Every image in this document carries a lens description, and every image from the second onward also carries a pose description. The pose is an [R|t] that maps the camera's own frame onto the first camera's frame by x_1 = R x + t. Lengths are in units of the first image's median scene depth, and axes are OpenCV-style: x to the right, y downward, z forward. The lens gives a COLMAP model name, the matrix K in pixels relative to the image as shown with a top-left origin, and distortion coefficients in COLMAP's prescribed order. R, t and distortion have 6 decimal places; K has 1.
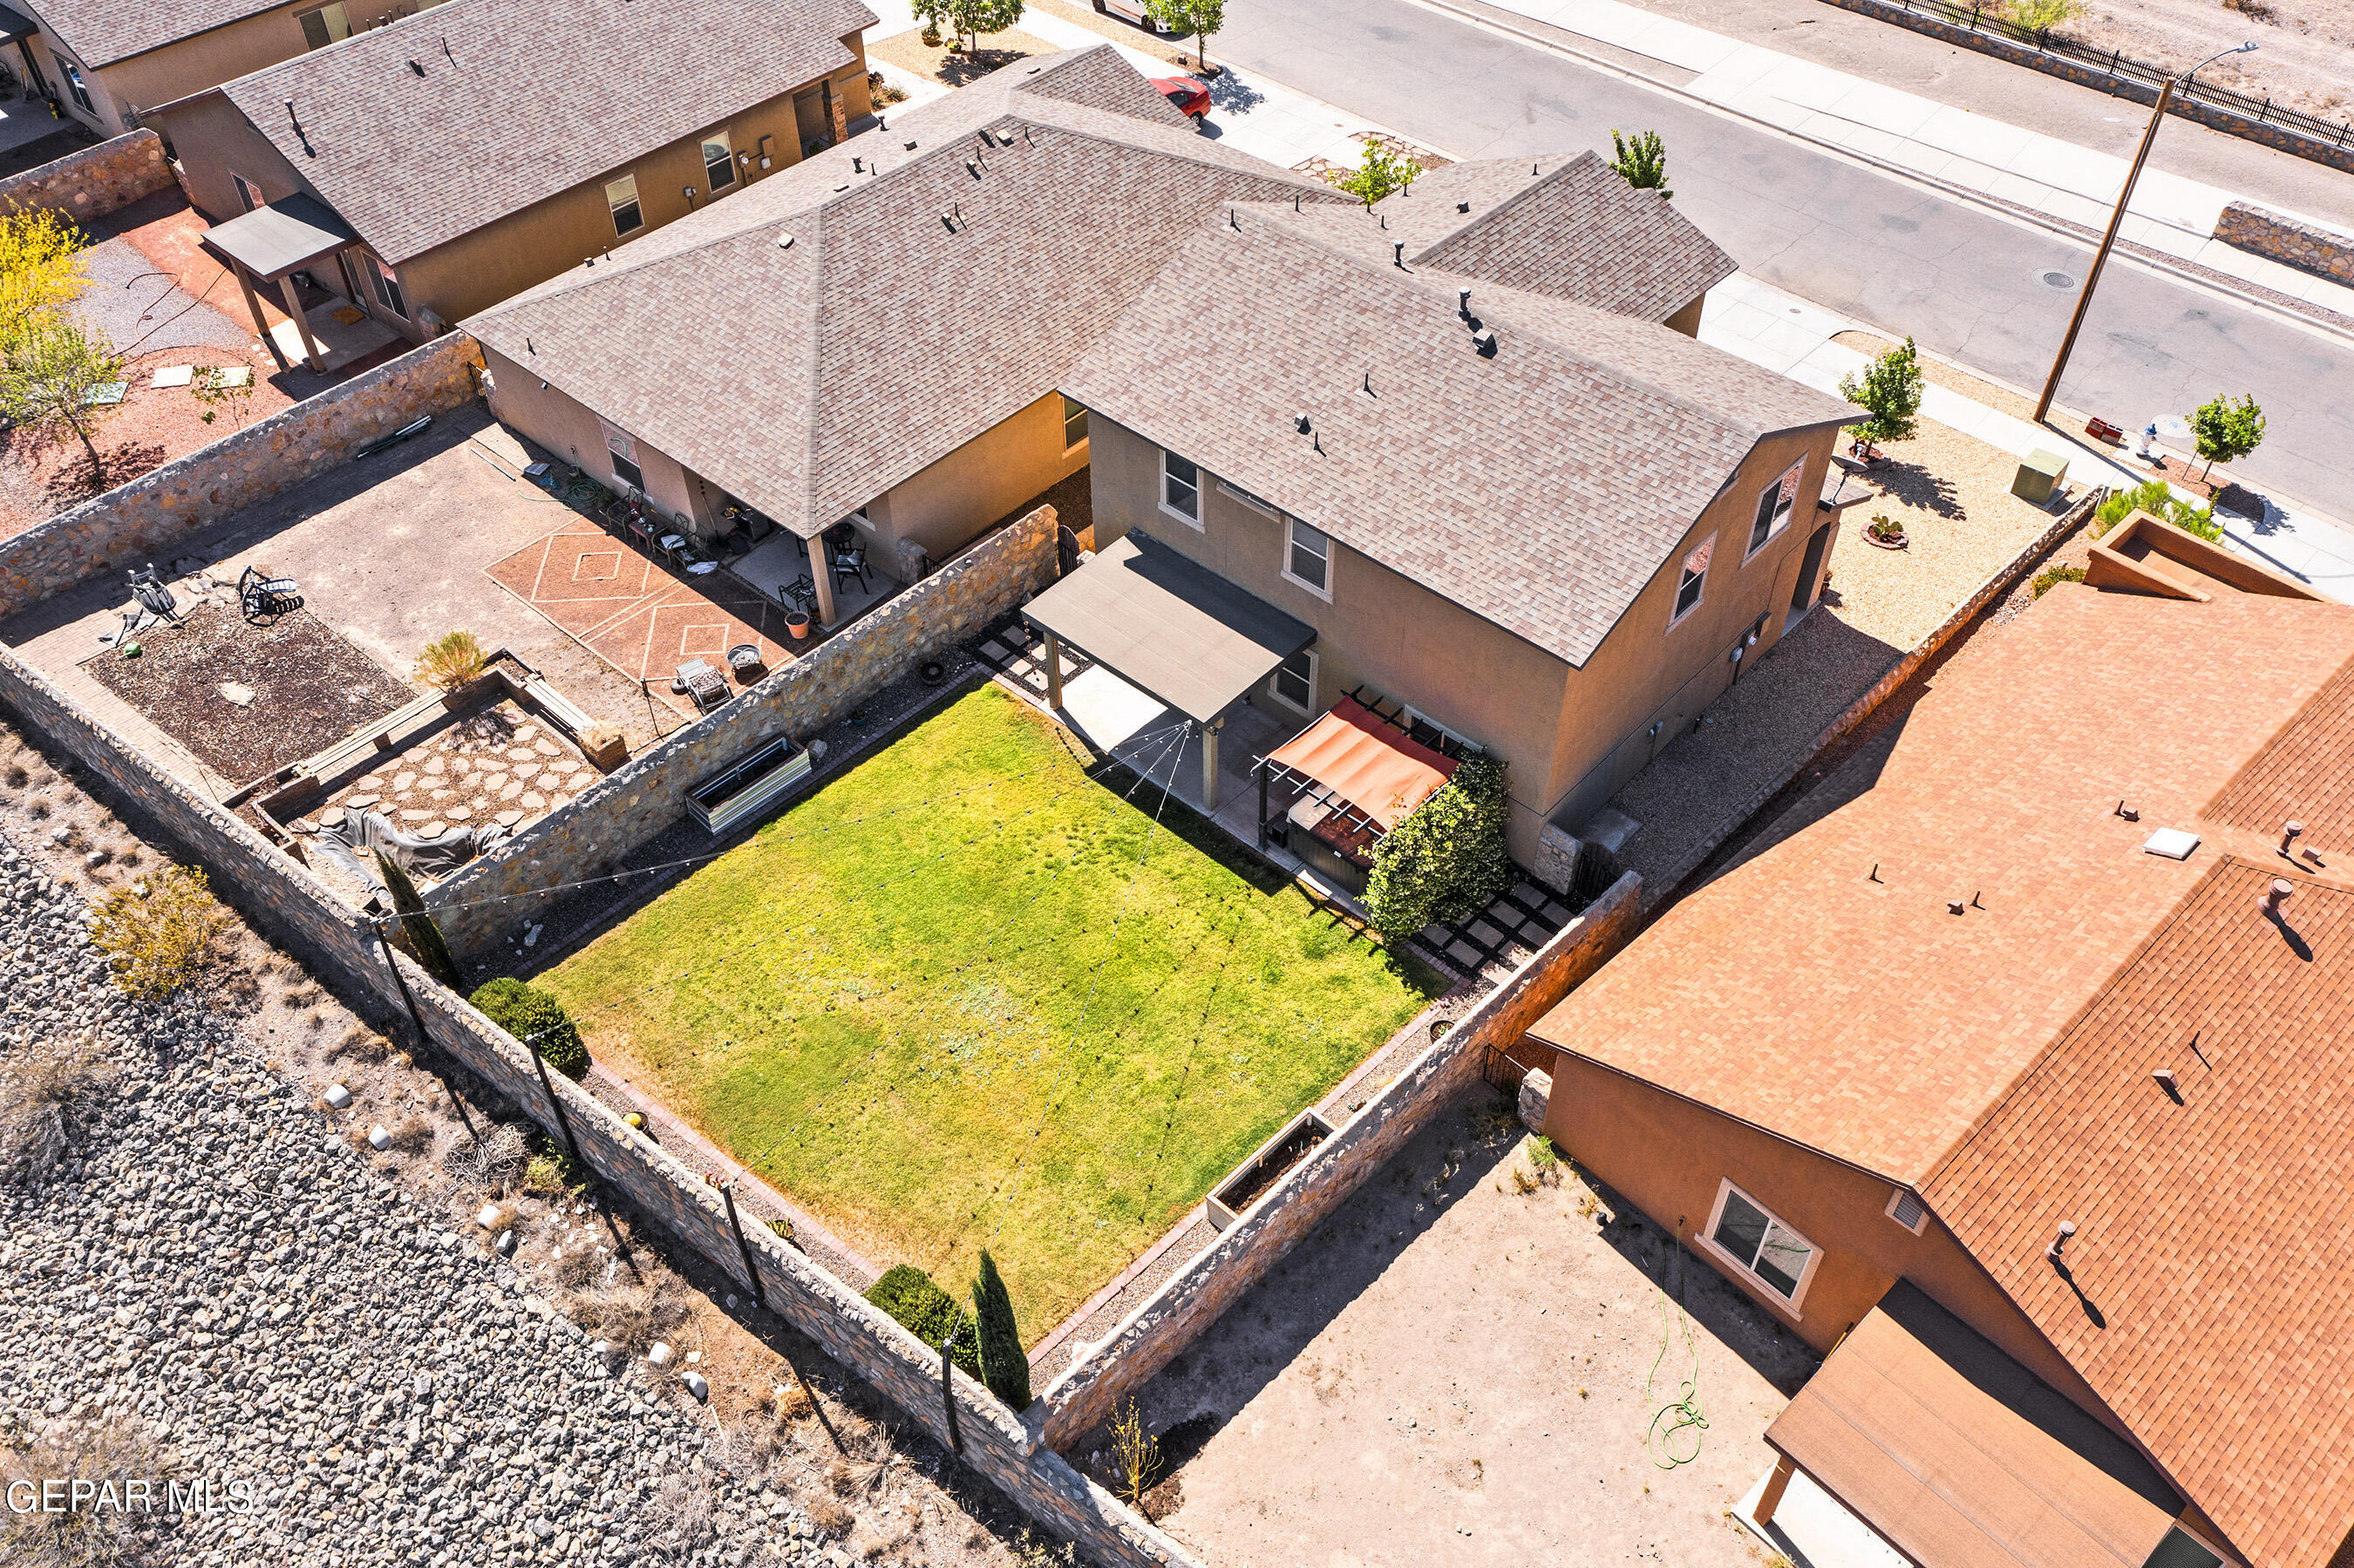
lens RADIAL K [[1870.2, 0, 1177.0], [0, 1870.2, 785.2], [0, 0, 1]] dist [0.001601, 0.002887]
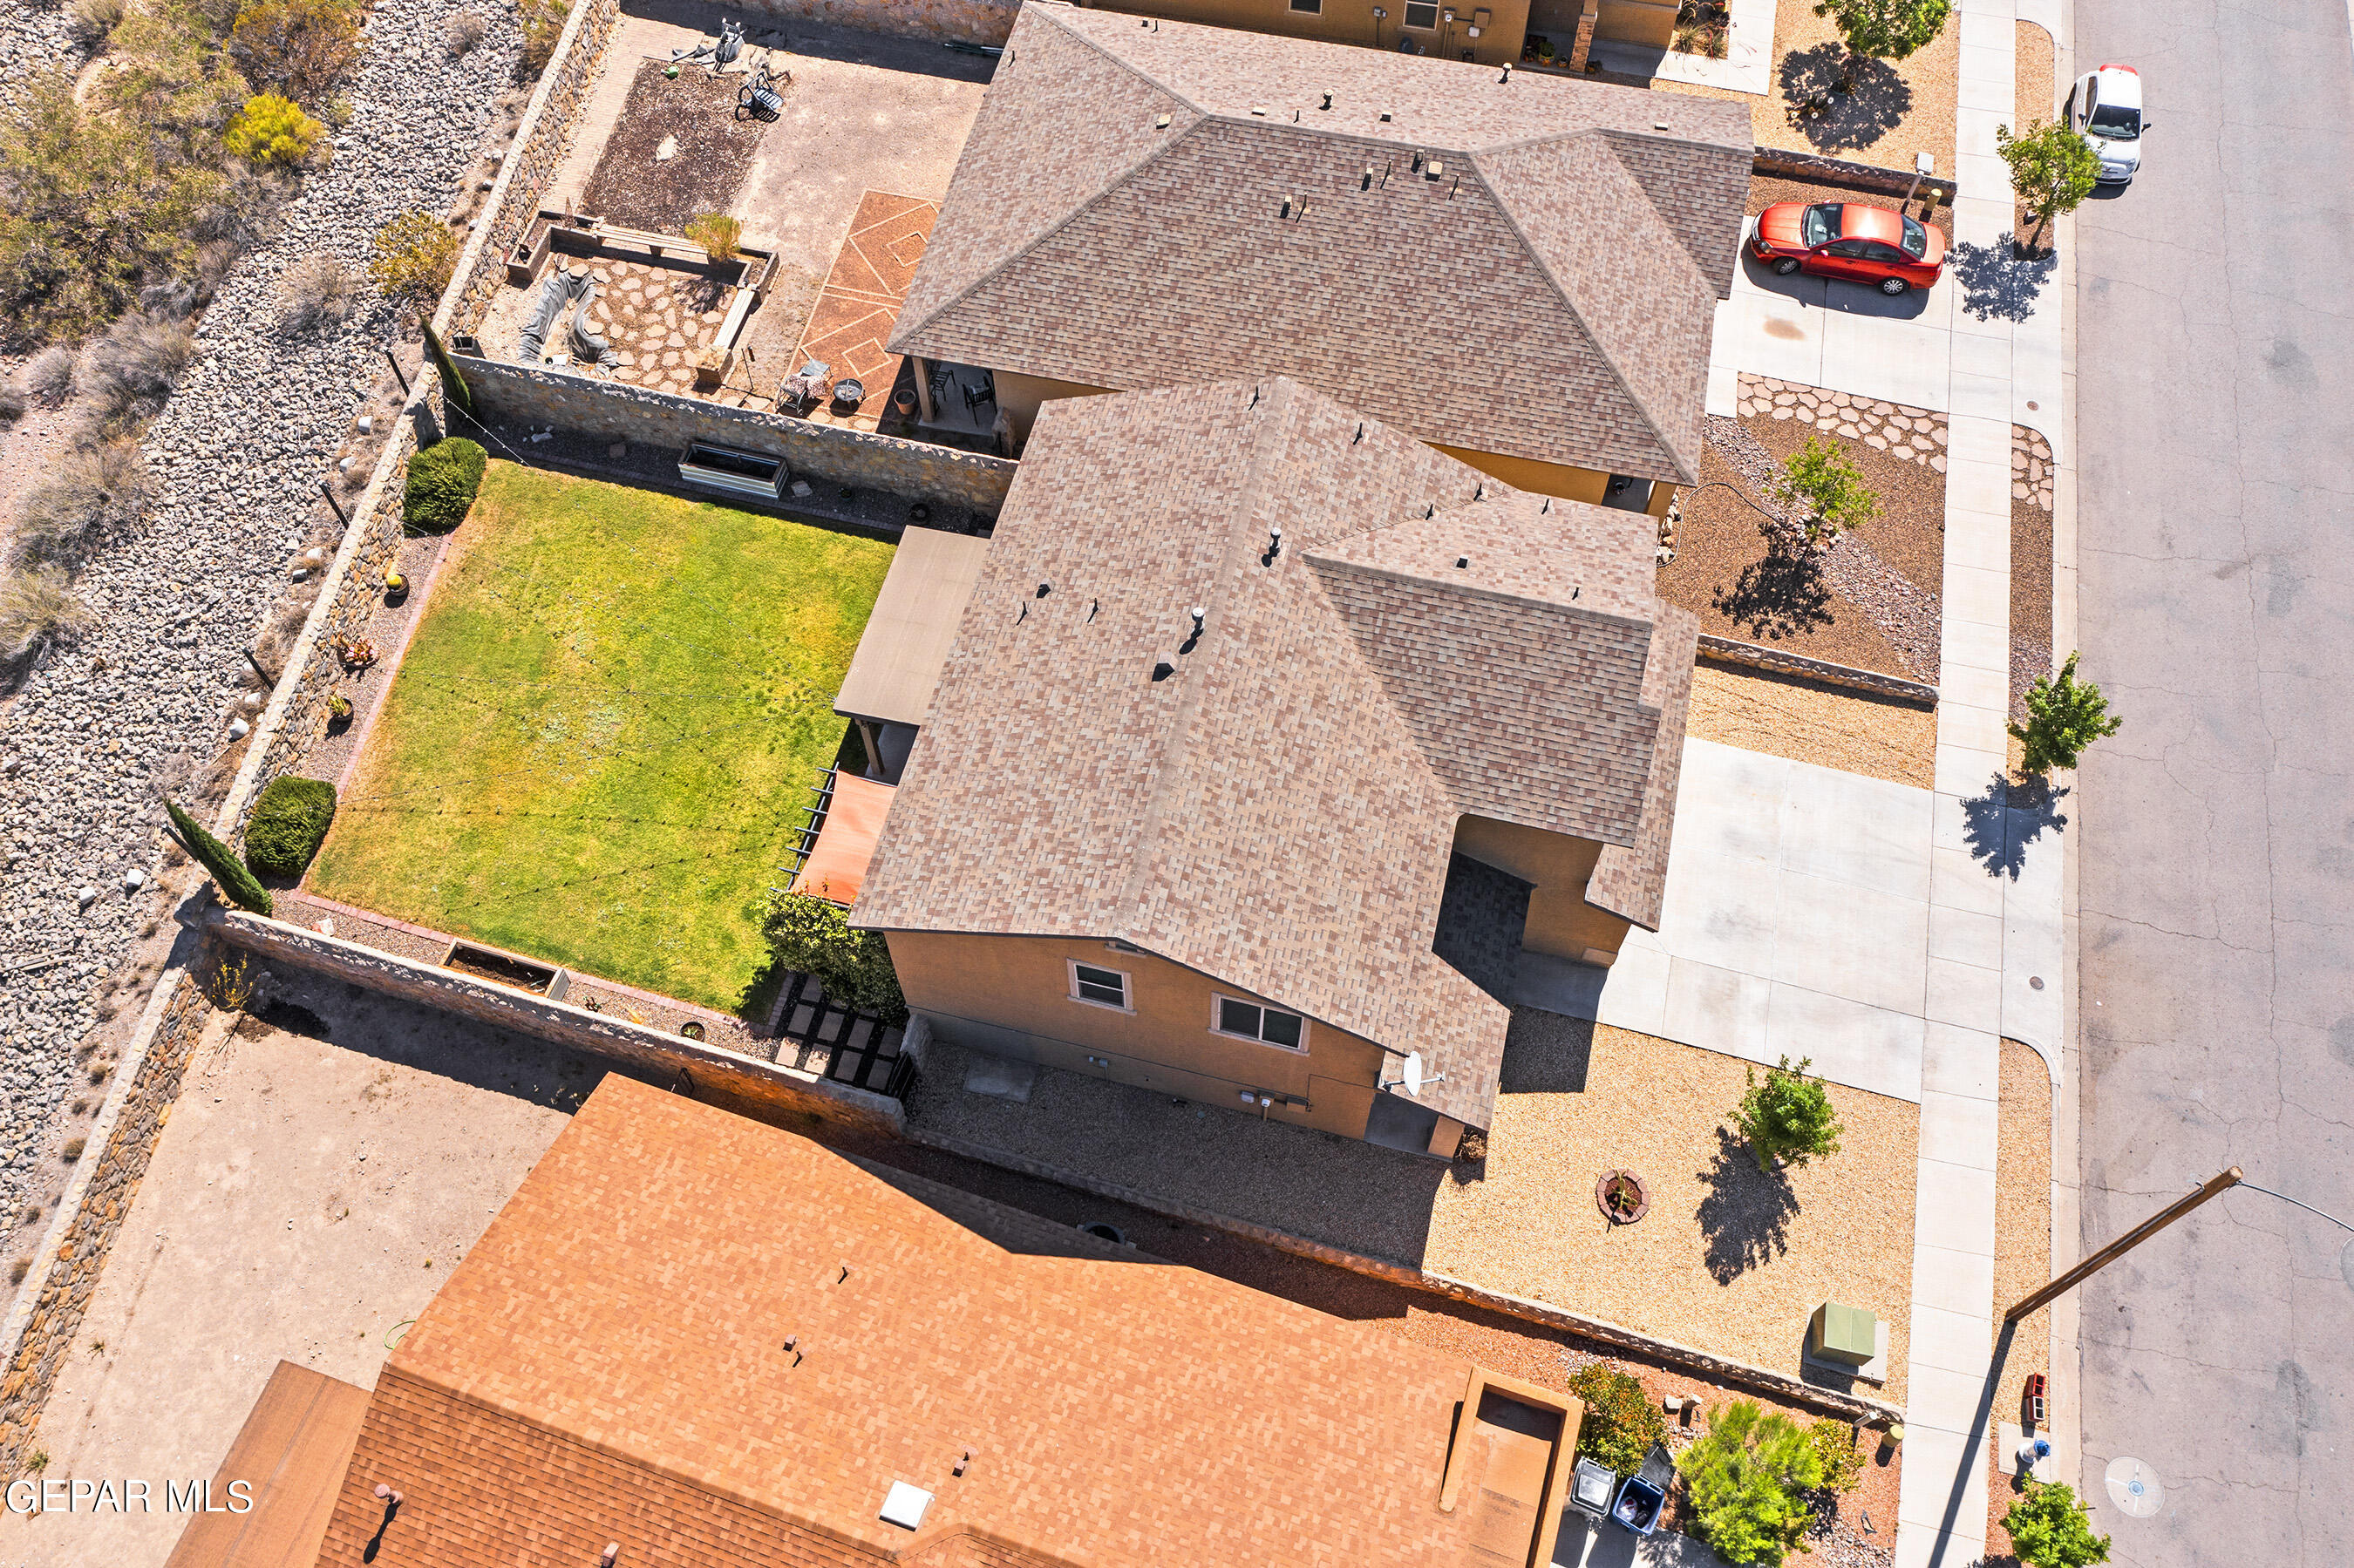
lens RADIAL K [[1870.2, 0, 1174.6], [0, 1870.2, 782.4], [0, 0, 1]] dist [0.001601, 0.002887]
pose [[0.476828, 0.763028, -0.436376, 0.603705], [-0.616992, 0.644135, 0.452119, -0.607354], [0.626064, 0.053657, 0.777923, 0.251529]]
